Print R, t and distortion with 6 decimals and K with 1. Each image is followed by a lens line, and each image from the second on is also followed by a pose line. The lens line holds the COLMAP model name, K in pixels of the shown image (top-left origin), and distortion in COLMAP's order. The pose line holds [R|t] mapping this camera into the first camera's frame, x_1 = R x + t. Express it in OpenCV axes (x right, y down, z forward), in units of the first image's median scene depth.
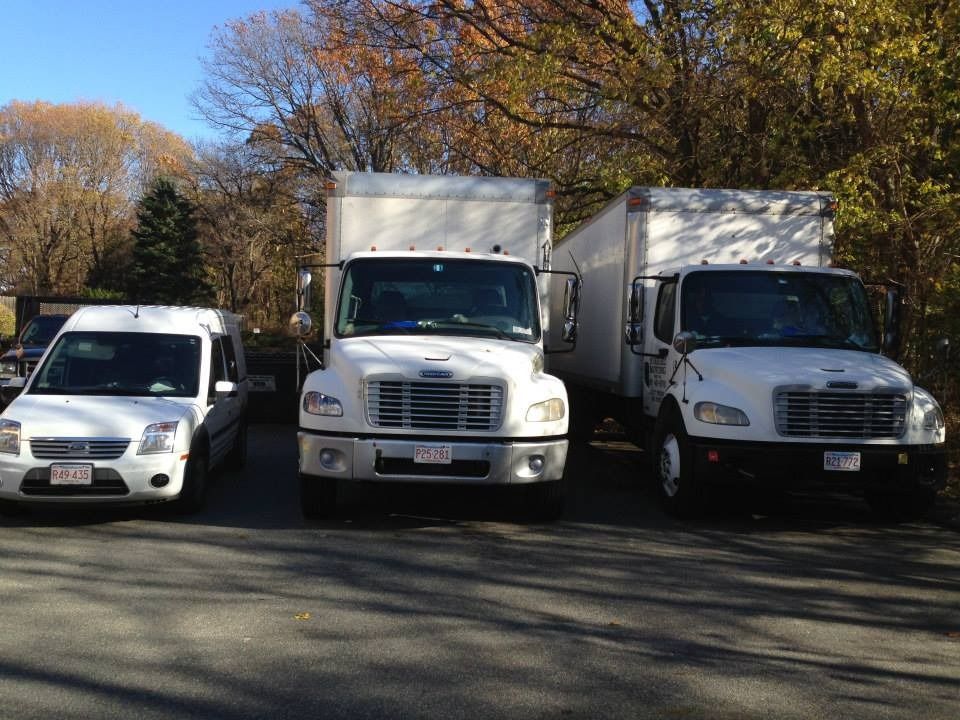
lens RADIAL K [[813.9, 0, 480.0], [0, 813.9, 360.0], [0, 0, 1]] dist [0.066484, -0.106974]
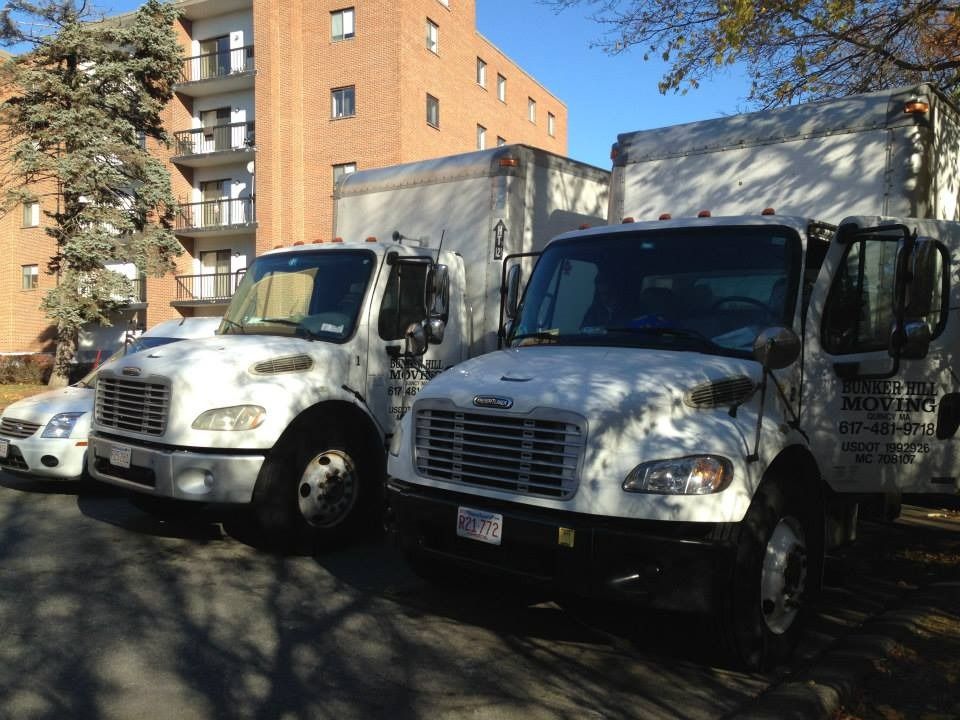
lens RADIAL K [[813.9, 0, 480.0], [0, 813.9, 360.0], [0, 0, 1]] dist [0.066484, -0.106974]
pose [[0.748789, 0.007086, -0.662770, 0.844872], [-0.028267, 0.999374, -0.021251, 0.012547], [0.662205, 0.034647, 0.748521, 0.539618]]
